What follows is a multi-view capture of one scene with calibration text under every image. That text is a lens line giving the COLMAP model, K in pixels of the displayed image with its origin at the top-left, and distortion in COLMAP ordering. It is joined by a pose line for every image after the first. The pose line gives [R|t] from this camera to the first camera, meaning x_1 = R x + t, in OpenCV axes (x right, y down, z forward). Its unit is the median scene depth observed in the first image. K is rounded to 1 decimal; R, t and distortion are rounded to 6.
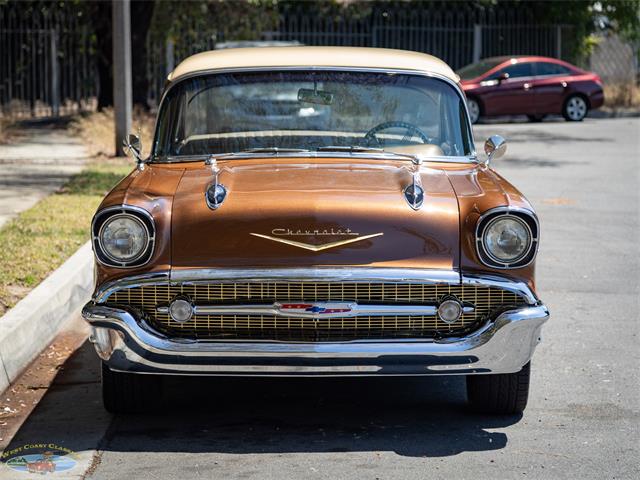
lens RADIAL K [[1986.0, 0, 320.0], [0, 1986.0, 240.0], [0, 0, 1]] dist [0.164786, 0.469888]
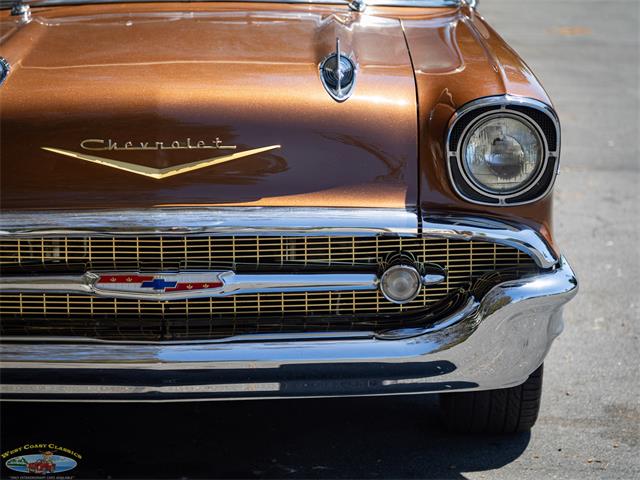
lens RADIAL K [[2299.8, 0, 320.0], [0, 2299.8, 240.0], [0, 0, 1]] dist [0.074403, -0.617784]
pose [[0.999879, -0.010751, 0.011200, 0.035268], [0.009929, 0.997426, 0.071010, -0.022462], [-0.011934, -0.070890, 0.997413, 0.354028]]
